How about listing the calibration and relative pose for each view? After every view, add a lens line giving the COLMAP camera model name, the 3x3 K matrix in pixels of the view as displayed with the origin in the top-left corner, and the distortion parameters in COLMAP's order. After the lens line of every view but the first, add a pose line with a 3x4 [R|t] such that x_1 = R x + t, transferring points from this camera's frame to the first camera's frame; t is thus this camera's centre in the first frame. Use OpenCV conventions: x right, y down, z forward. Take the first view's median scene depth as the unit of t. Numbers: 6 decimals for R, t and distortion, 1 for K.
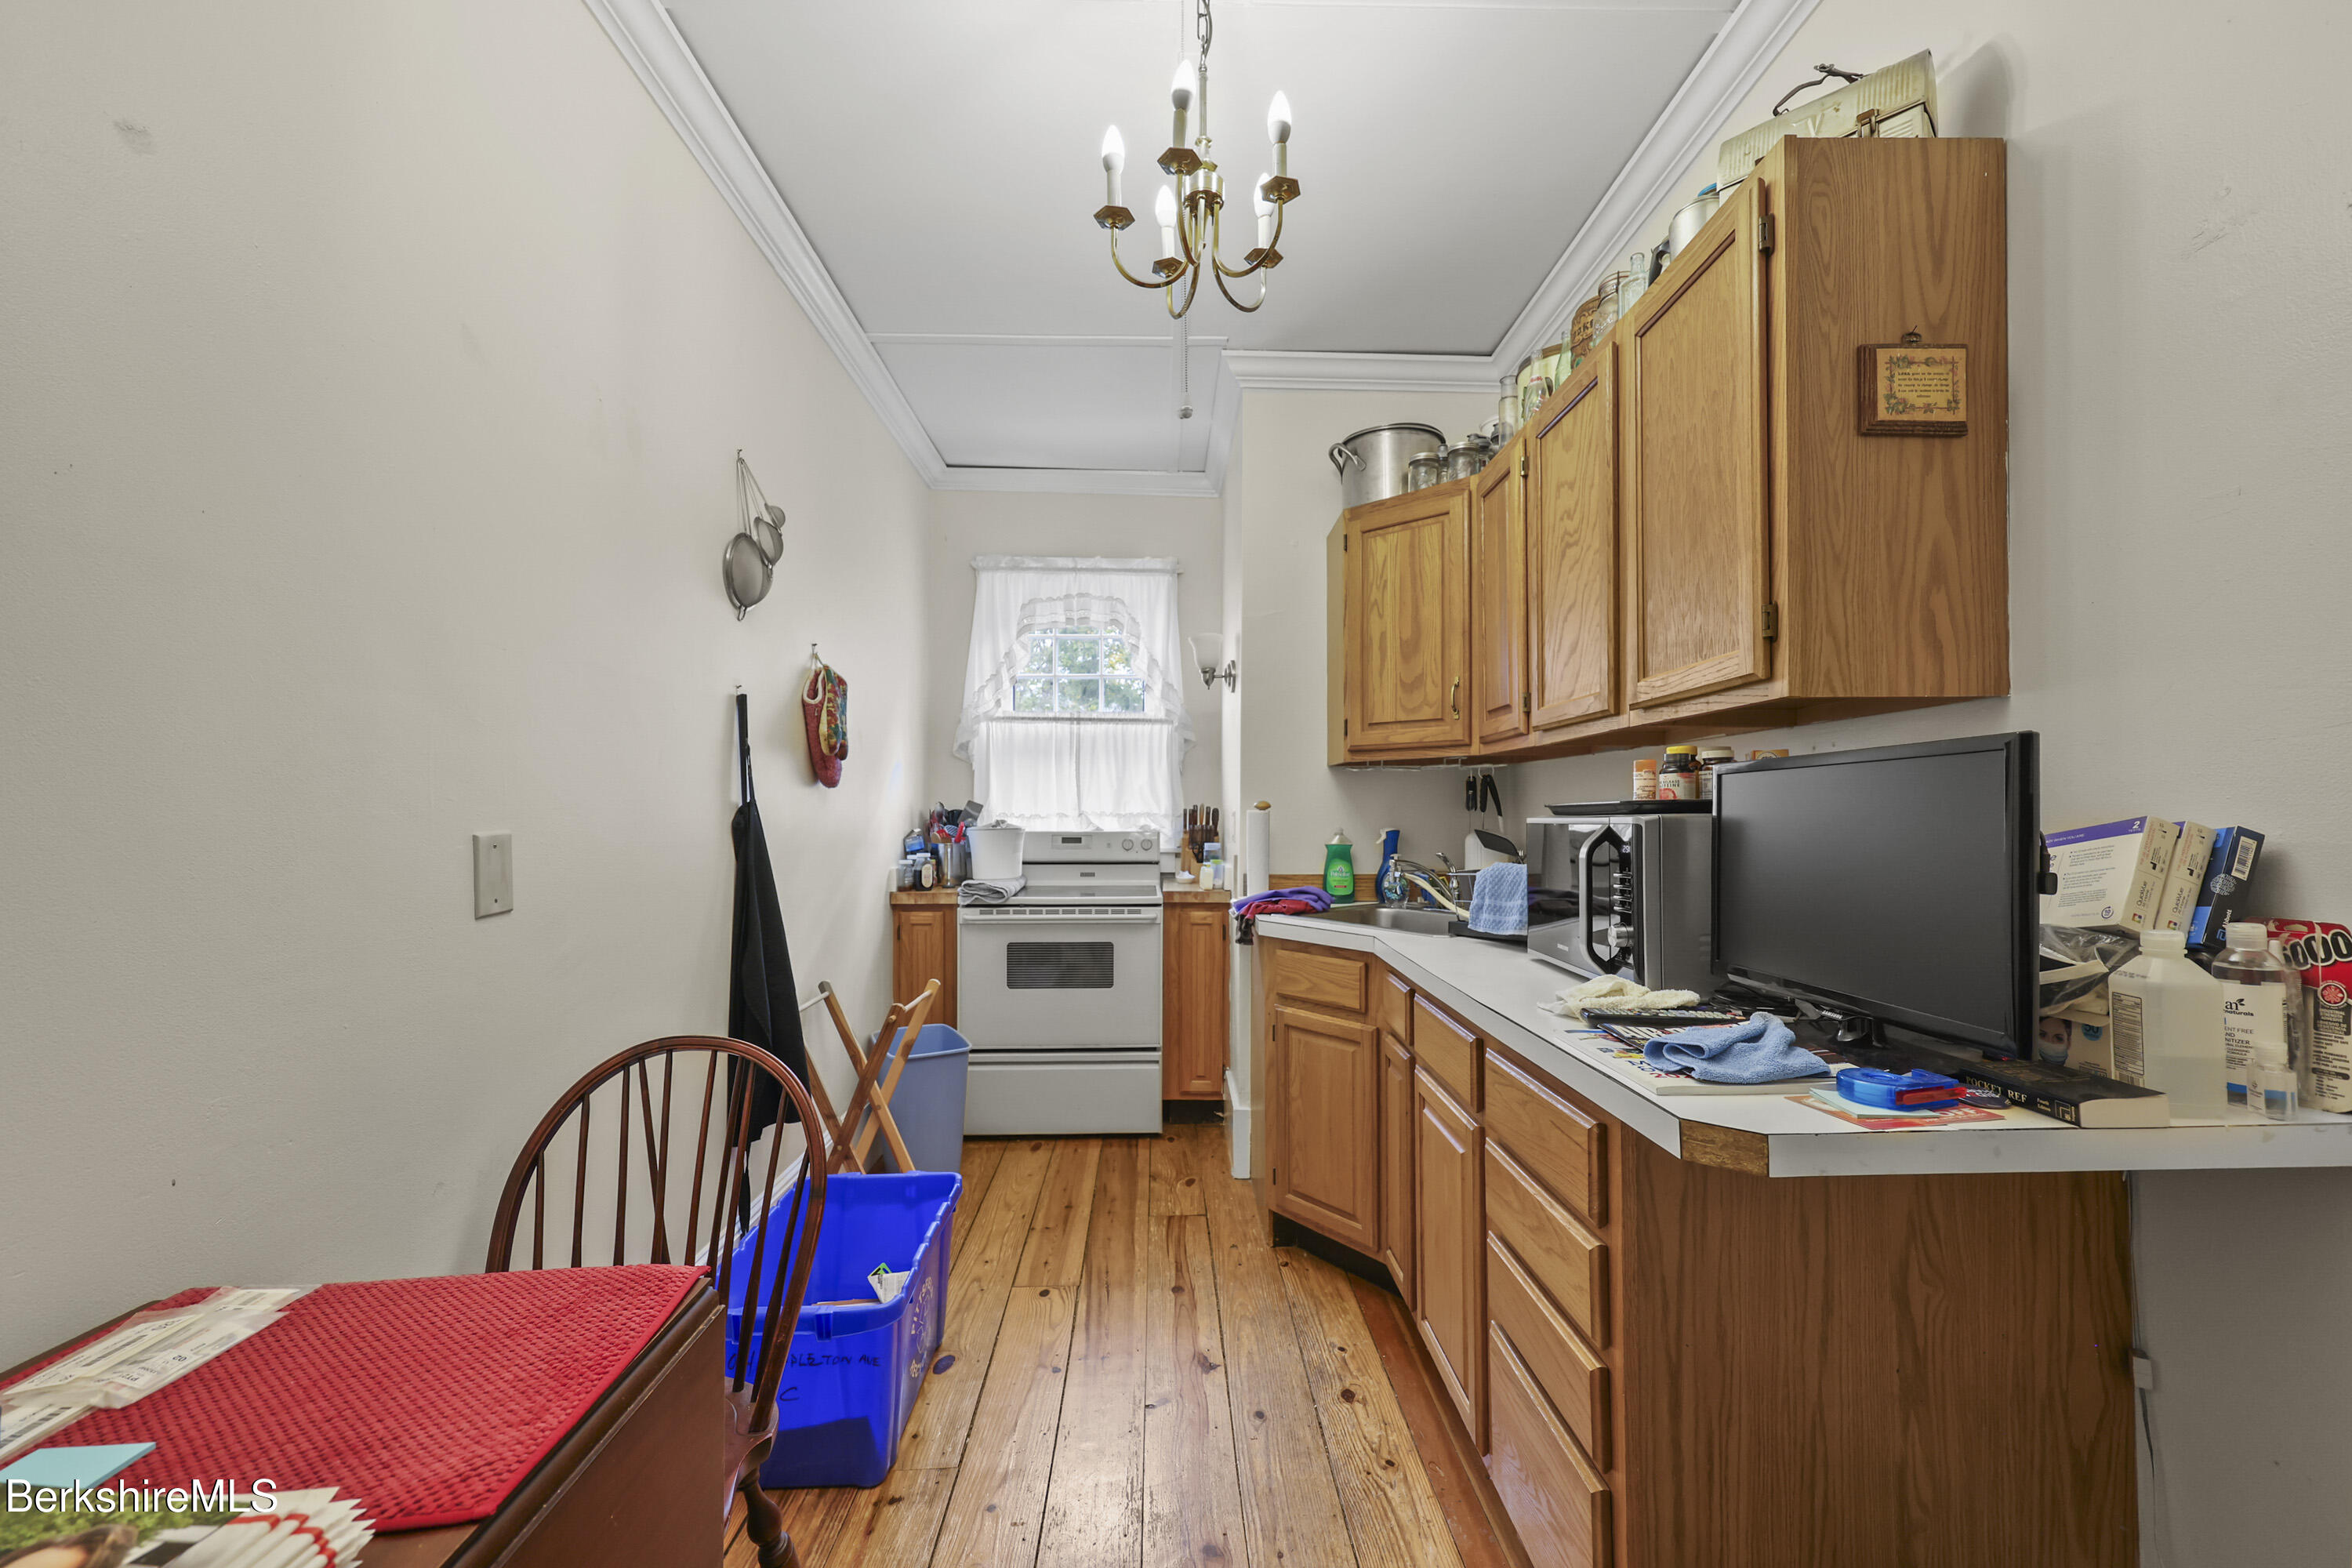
lens RADIAL K [[984.2, 0, 1187.9], [0, 984.2, 831.6], [0, 0, 1]] dist [0.000072, 0.000118]
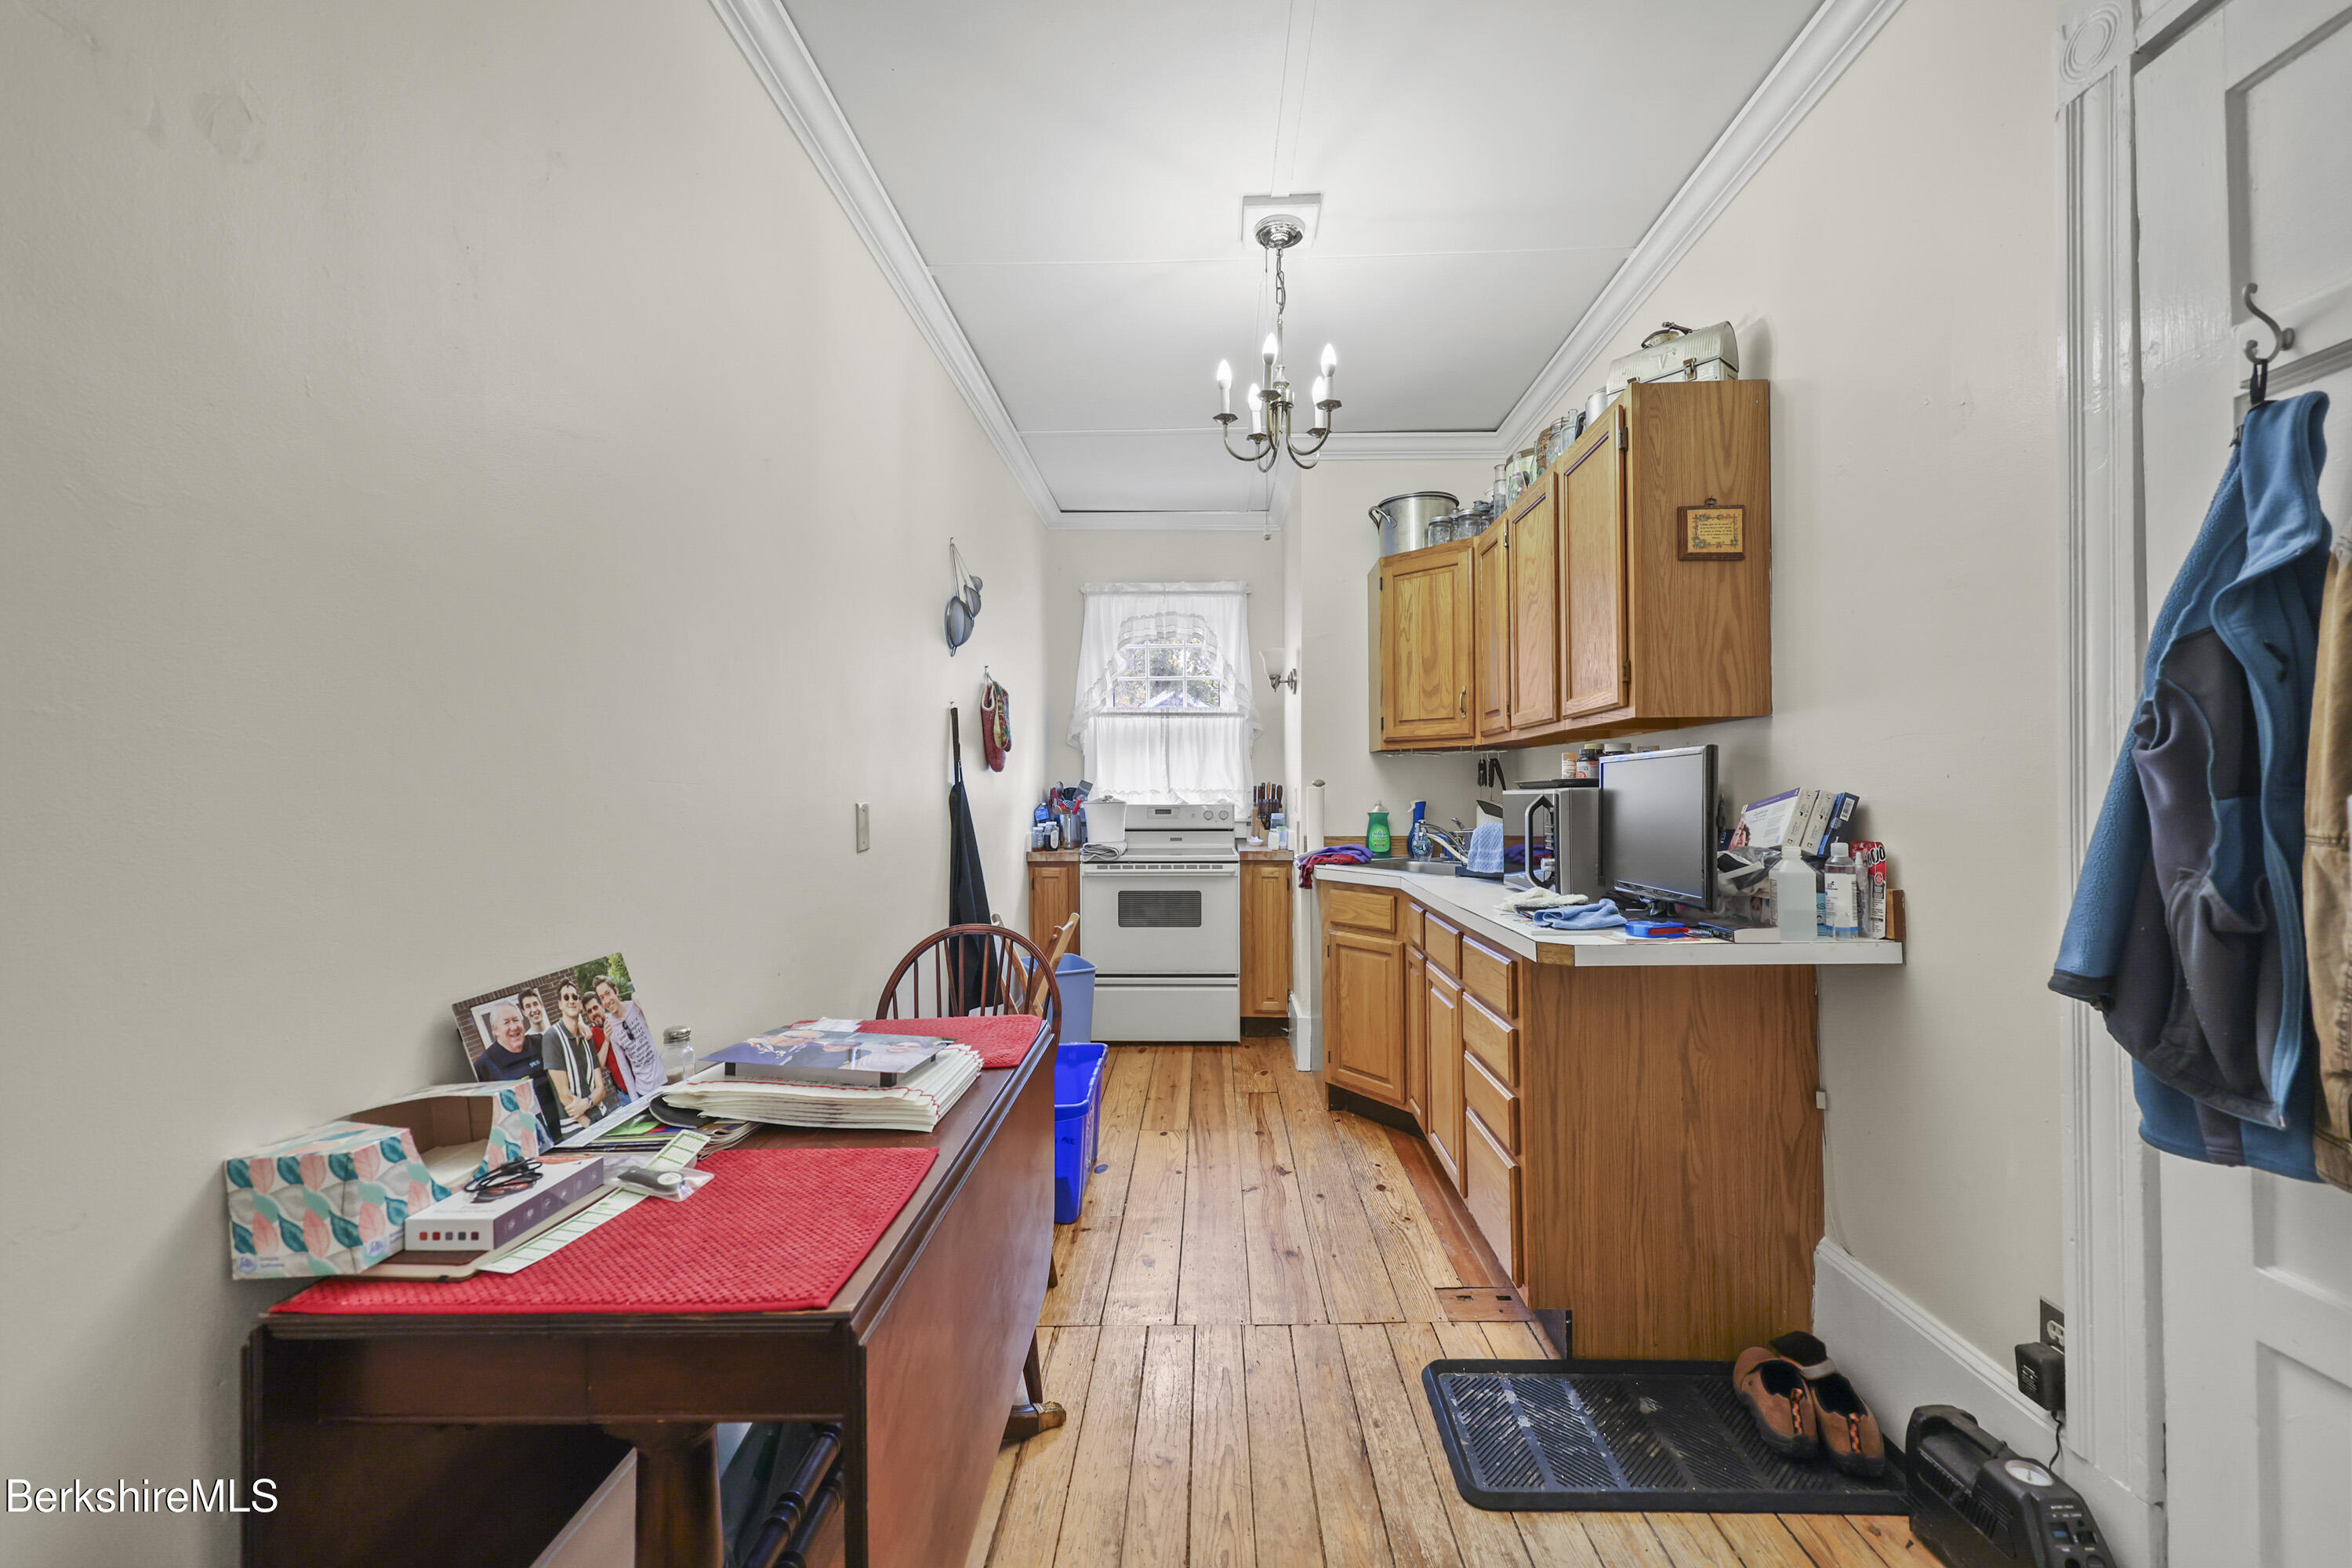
lens RADIAL K [[948.5, 0, 1185.3], [0, 948.5, 796.1], [0, 0, 1]] dist [-0.000557, 0.000125]
pose [[0.998085, -0.004470, -0.061694, -0.031710], [0.003691, 0.999912, -0.012739, 0.008311], [0.061746, 0.012487, 0.998014, -0.362736]]
